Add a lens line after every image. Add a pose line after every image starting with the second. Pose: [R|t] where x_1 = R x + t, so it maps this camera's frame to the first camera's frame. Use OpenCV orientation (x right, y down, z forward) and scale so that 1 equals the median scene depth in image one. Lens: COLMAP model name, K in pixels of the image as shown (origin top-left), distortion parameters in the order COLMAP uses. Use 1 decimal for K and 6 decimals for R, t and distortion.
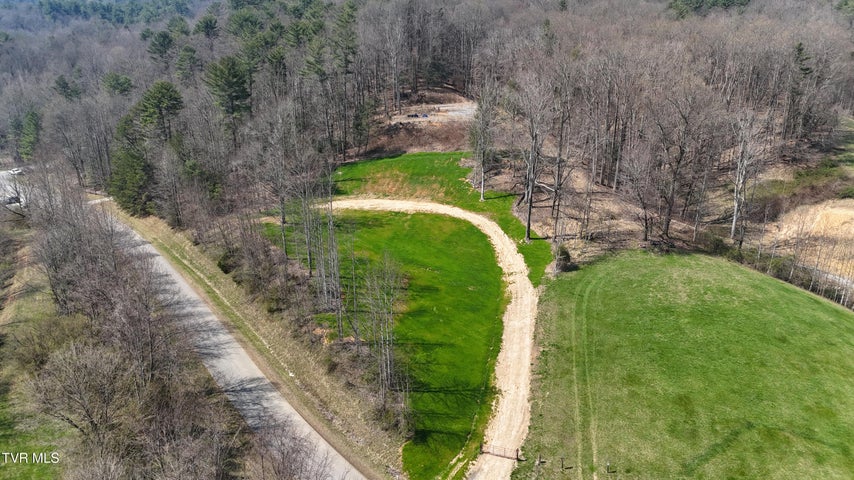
lens RADIAL K [[623.9, 0, 428.1], [0, 623.9, 242.6], [0, 0, 1]] dist [0.075092, -0.064199]
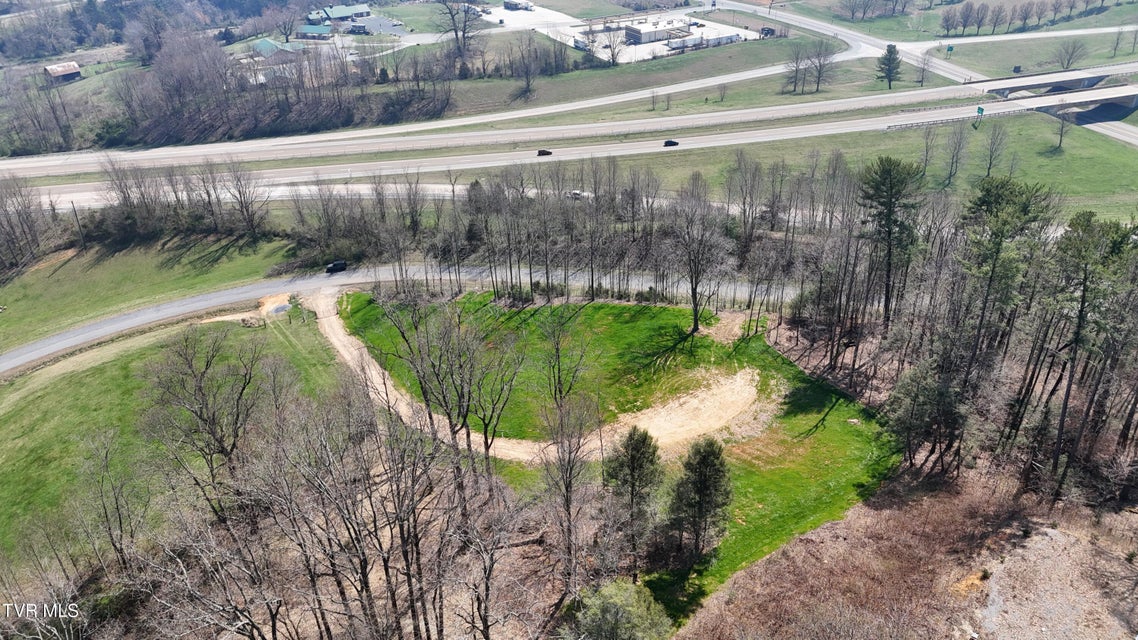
lens RADIAL K [[831.4, 0, 570.5], [0, 831.4, 323.5], [0, 0, 1]] dist [0.075092, -0.064199]
pose [[-0.745927, 0.367267, -0.555614, 0.617213], [-0.175690, 0.696171, 0.696045, -0.947674], [0.642437, 0.616815, -0.454767, 1.693130]]
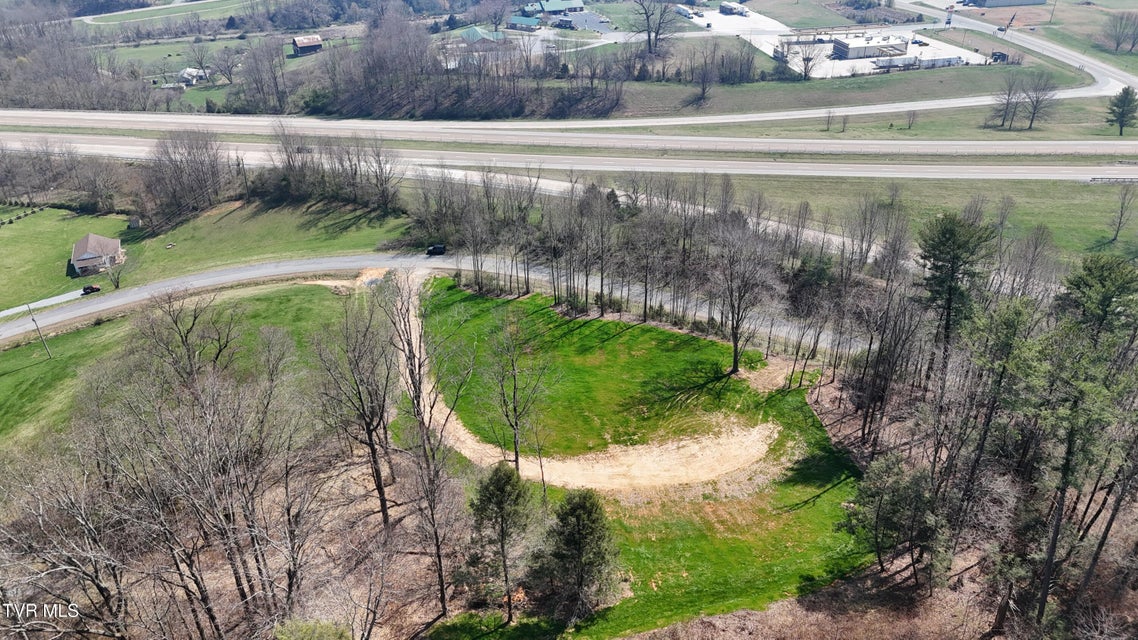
lens RADIAL K [[831.4, 0, 570.5], [0, 831.4, 323.5], [0, 0, 1]] dist [0.075092, -0.064199]
pose [[-0.911506, 0.229225, -0.341485, 0.357610], [-0.105700, 0.671839, 0.733117, -0.979250], [0.397472, 0.704335, -0.588156, 1.805087]]
